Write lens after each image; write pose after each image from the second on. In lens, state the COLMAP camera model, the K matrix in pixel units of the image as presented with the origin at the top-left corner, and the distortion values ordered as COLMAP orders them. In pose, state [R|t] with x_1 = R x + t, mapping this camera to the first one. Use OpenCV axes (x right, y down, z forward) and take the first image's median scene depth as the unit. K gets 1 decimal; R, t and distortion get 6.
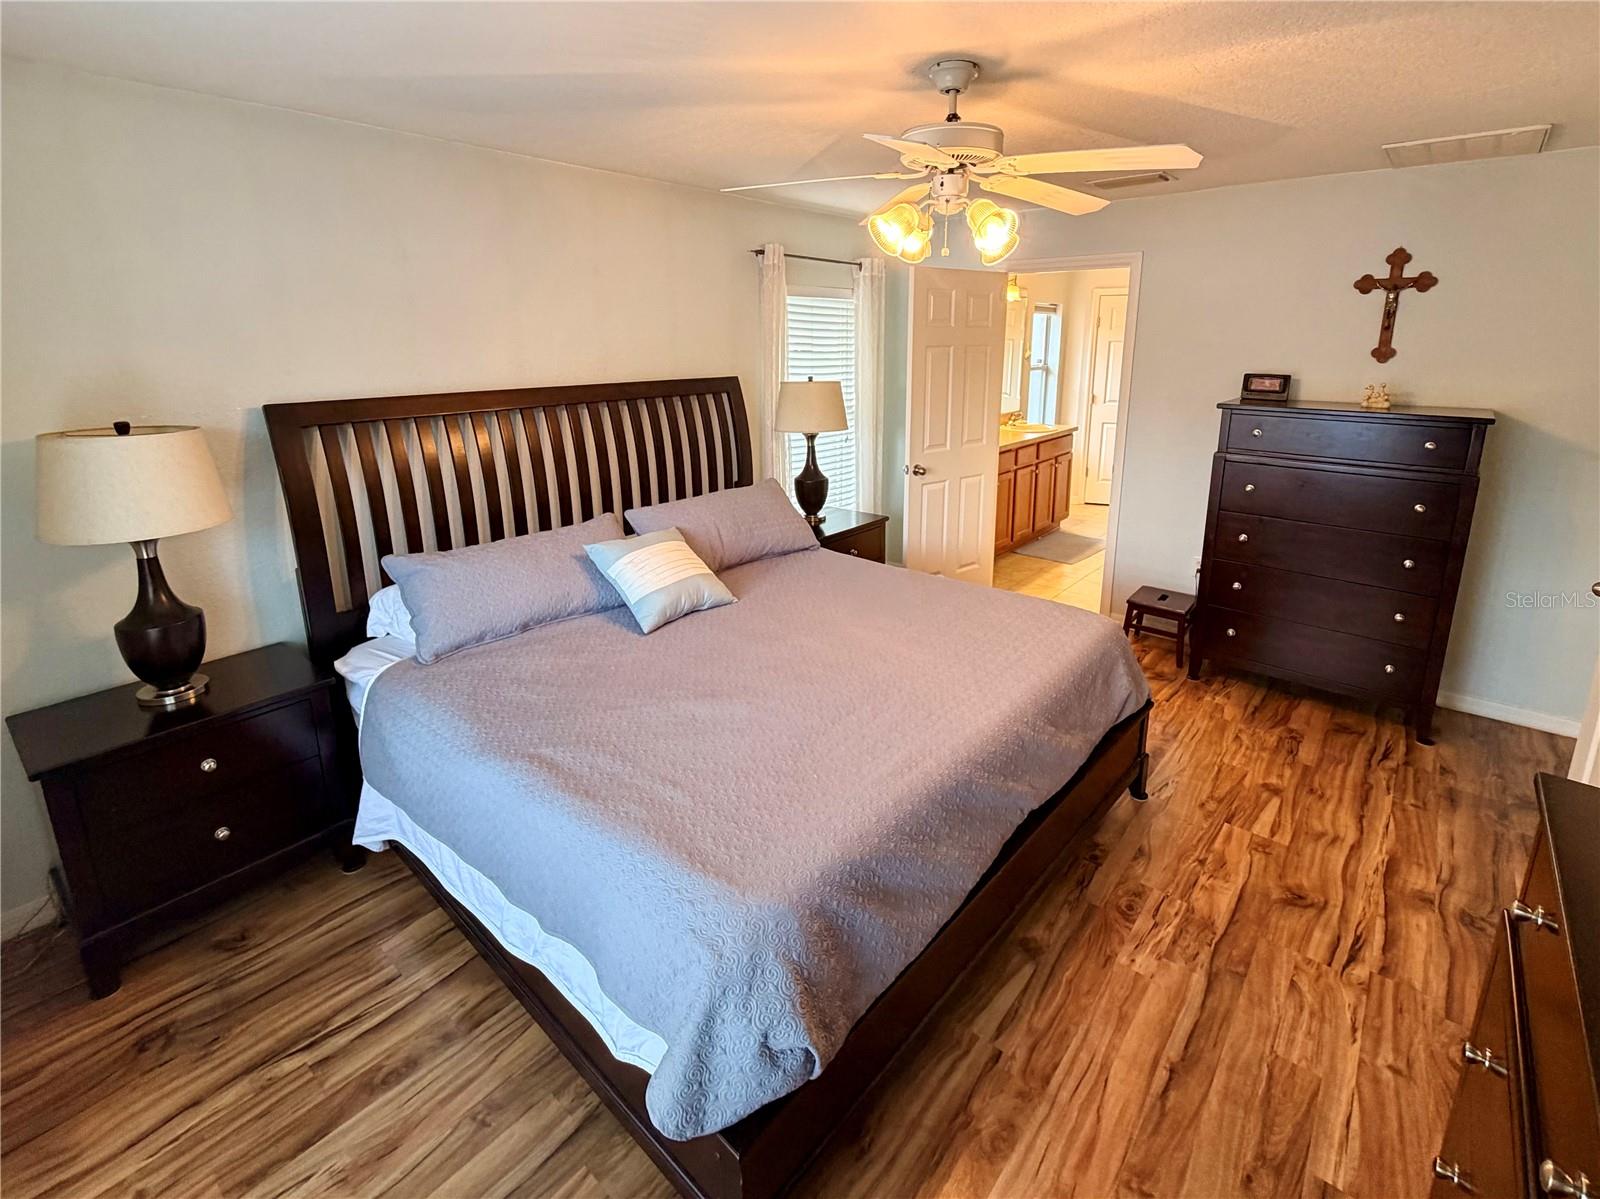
lens RADIAL K [[724.4, 0, 819.0], [0, 724.4, 515.1], [0, 0, 1]] dist [-0.002155, -0.000058]
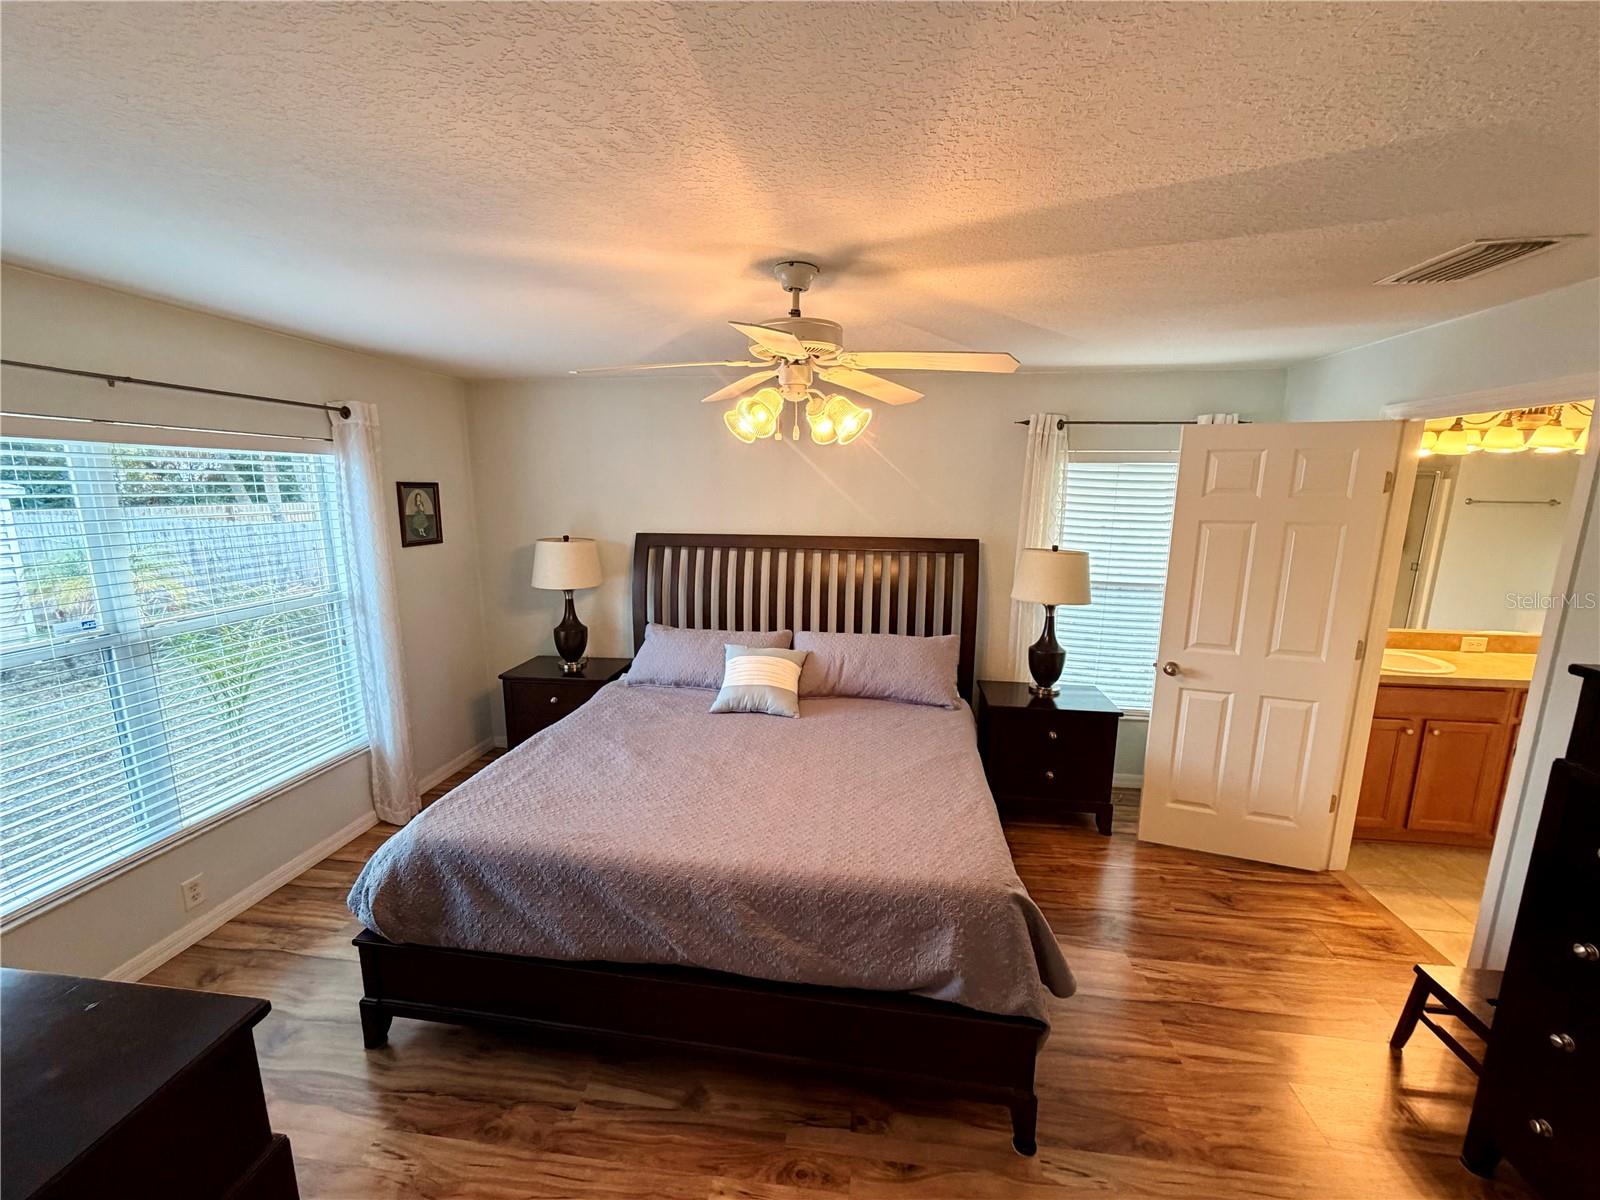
lens RADIAL K [[633.8, 0, 809.8], [0, 633.8, 607.8], [0, 0, 1]] dist [-0.000726, 0.000077]
pose [[0.545511, 0.161129, -0.822469, 0.845342], [-0.211322, 0.976082, 0.051062, -0.136324], [0.811025, 0.145951, 0.566513, 0.435932]]
